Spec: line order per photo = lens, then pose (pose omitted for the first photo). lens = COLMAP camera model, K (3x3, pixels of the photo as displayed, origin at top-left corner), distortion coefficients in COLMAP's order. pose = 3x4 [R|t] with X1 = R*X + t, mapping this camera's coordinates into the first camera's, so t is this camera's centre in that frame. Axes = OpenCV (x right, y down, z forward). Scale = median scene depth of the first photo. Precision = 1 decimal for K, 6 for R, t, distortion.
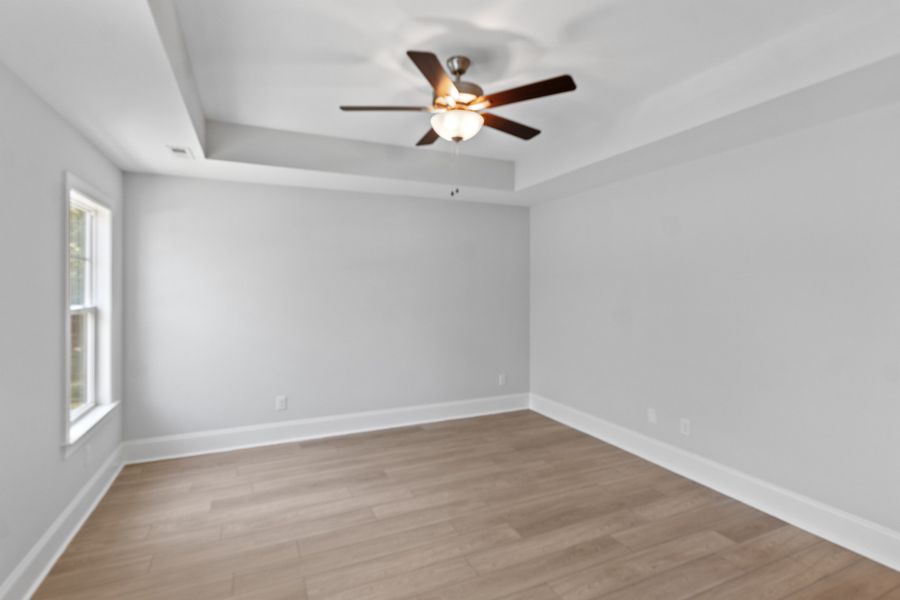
lens RADIAL K [[425.3, 0, 446.9], [0, 425.3, 293.1], [0, 0, 1]] dist [-0.001698, -0.000021]
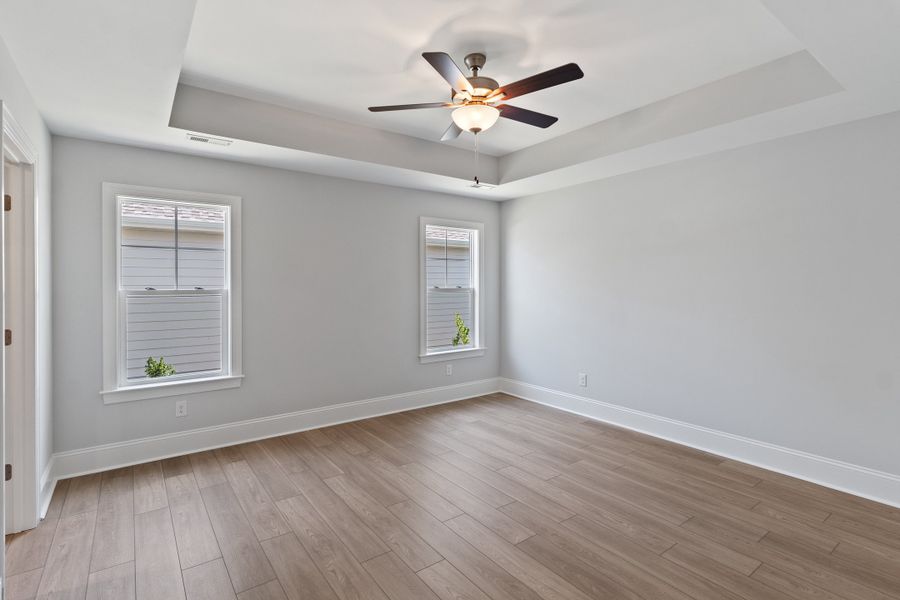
lens RADIAL K [[425.3, 0, 446.9], [0, 425.3, 293.1], [0, 0, 1]] dist [-0.001698, -0.000021]
pose [[0.232604, 0.030243, -0.972101, 0.802194], [-0.013495, 0.999521, 0.027867, -0.000201], [0.972478, 0.006636, 0.232901, 0.492200]]
